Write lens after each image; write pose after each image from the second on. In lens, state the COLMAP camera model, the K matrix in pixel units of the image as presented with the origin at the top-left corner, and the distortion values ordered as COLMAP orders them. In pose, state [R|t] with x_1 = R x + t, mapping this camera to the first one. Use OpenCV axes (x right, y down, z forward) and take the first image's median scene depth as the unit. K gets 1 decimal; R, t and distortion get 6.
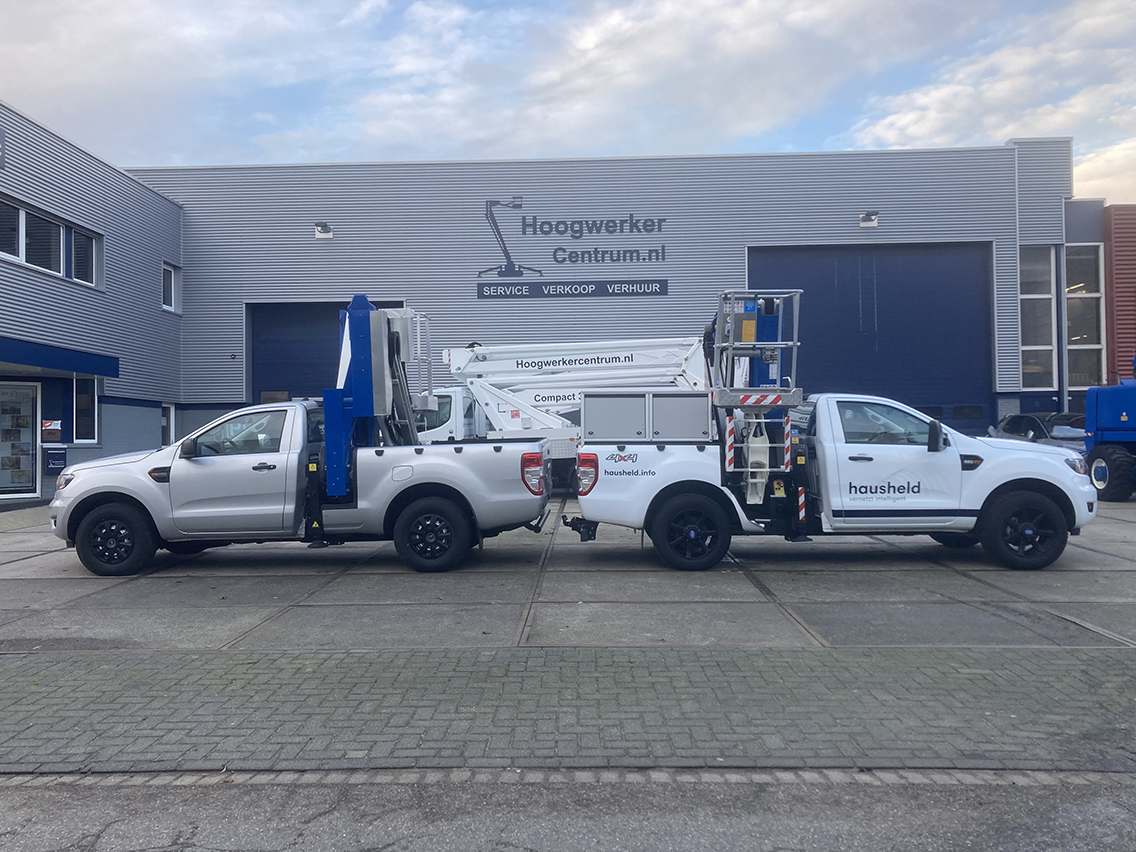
lens RADIAL K [[901.1, 0, 554.8], [0, 901.1, 433.5], [0, 0, 1]] dist [0.084788, -0.115524]
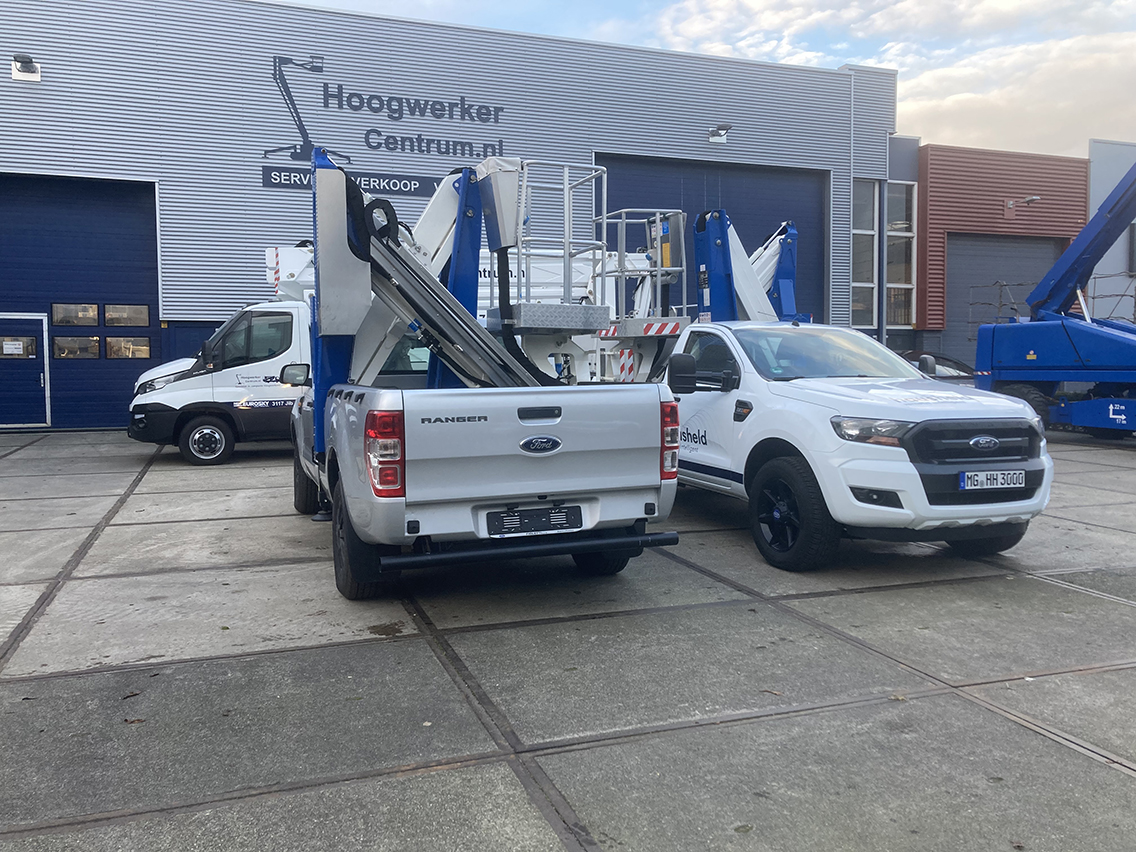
lens RADIAL K [[927.0, 0, 562.9], [0, 927.0, 417.8], [0, 0, 1]] dist [0.014206, 0.022354]
pose [[0.930236, -0.010963, 0.366799, -0.139687], [-0.007843, 0.998731, 0.049743, 0.001989], [-0.366879, -0.049149, 0.928970, 0.182787]]
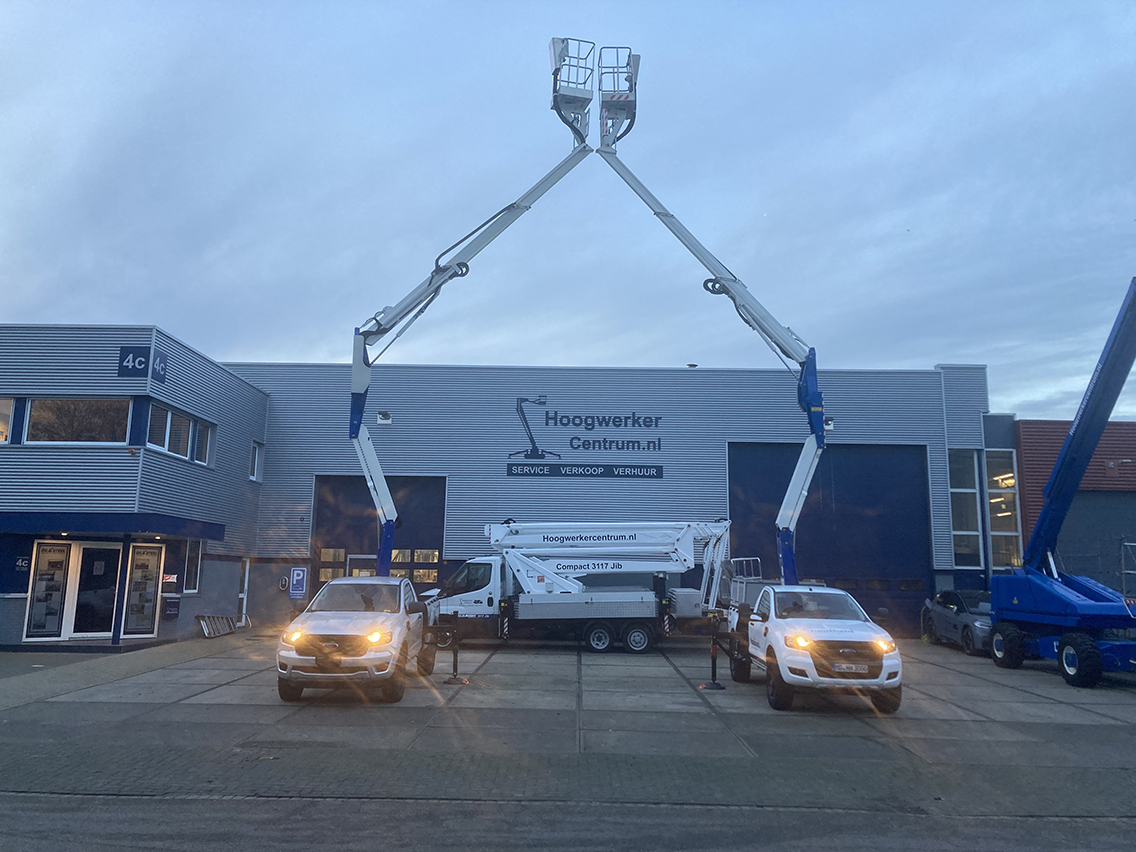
lens RADIAL K [[912.2, 0, 556.4], [0, 912.2, 409.7], [0, 0, 1]] dist [0.096810, -0.158947]
pose [[0.999439, 0.032090, 0.009595, -0.033635], [-0.029993, 0.984979, -0.170049, -0.029898], [-0.014908, 0.169666, 0.985389, -0.230911]]
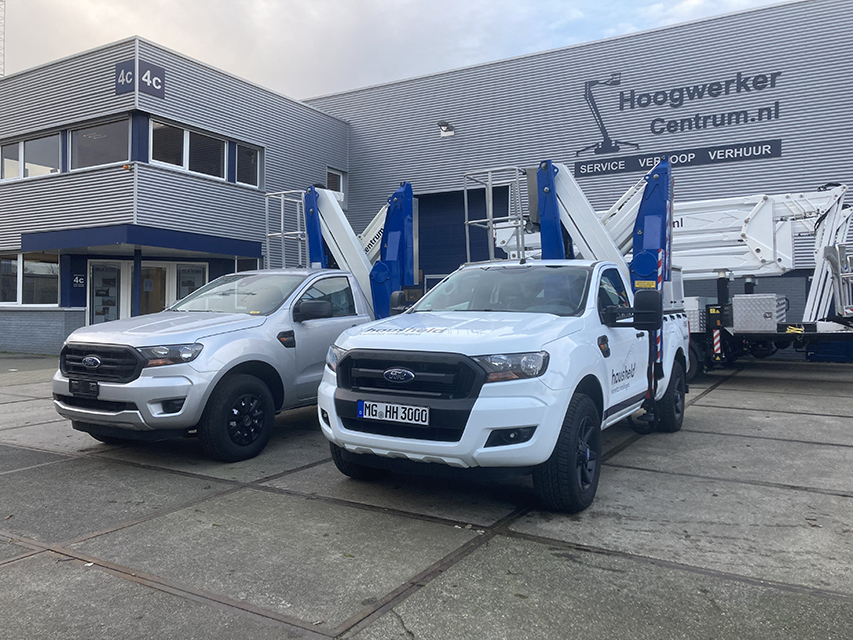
lens RADIAL K [[696.1, 0, 422.6], [0, 696.1, 313.9], [0, 0, 1]] dist [0.014206, 0.022354]
pose [[0.872546, 0.019470, -0.488143, 0.157012], [-0.016318, 0.999809, 0.010709, 0.002024], [0.488259, -0.001379, 0.872698, 0.215731]]
